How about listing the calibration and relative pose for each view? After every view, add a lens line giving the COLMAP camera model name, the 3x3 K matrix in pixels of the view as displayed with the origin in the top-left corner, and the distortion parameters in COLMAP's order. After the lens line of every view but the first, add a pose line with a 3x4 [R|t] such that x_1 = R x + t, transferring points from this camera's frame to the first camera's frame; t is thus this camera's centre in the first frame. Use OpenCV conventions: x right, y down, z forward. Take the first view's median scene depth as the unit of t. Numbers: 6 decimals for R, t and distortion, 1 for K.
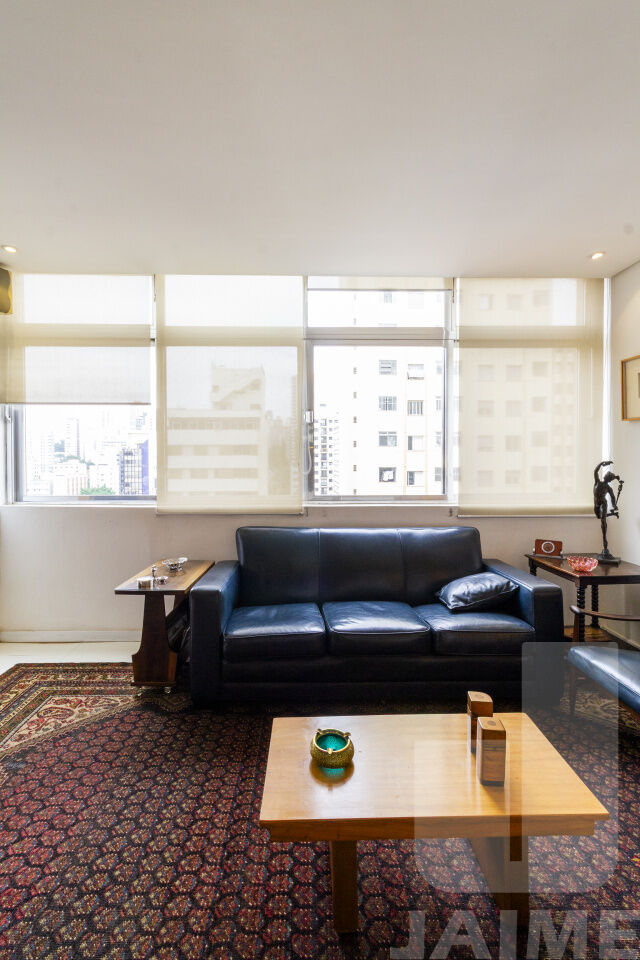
lens RADIAL K [[450.0, 0, 311.9], [0, 450.0, 462.6], [0, 0, 1]] dist [-0.009095, 0.002190]
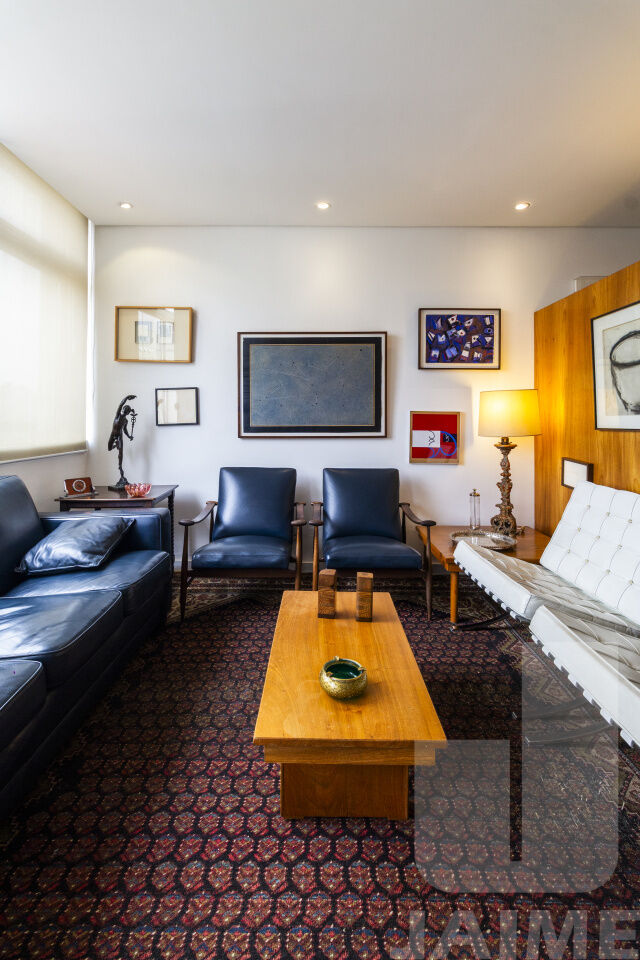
lens RADIAL K [[450.0, 0, 318.0], [0, 450.0, 411.1], [0, 0, 1]] dist [-0.009095, 0.002190]
pose [[0.037711, 0.012474, 0.999211, -0.450229], [0.008650, 0.999881, -0.012808, 0.055157], [-0.999251, 0.009126, 0.037599, 0.524861]]
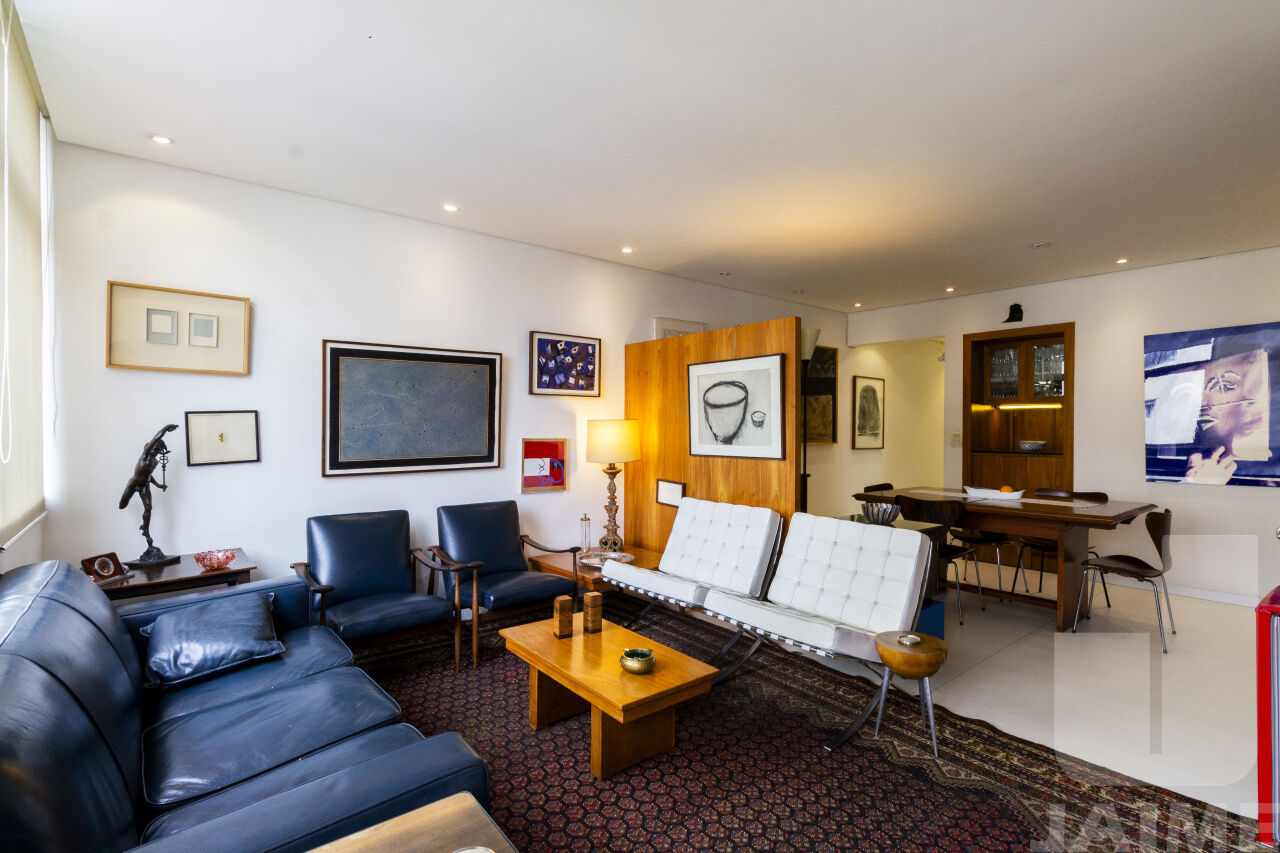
lens RADIAL K [[600.0, 0, 643.9], [0, 600.0, 435.8], [0, 0, 1]] dist [-0.009095, 0.002190]
pose [[-0.614496, -0.021371, 0.788631, -0.640938], [0.004044, 0.999535, 0.030237, -0.012988], [-0.788910, 0.021770, -0.614123, 1.039941]]
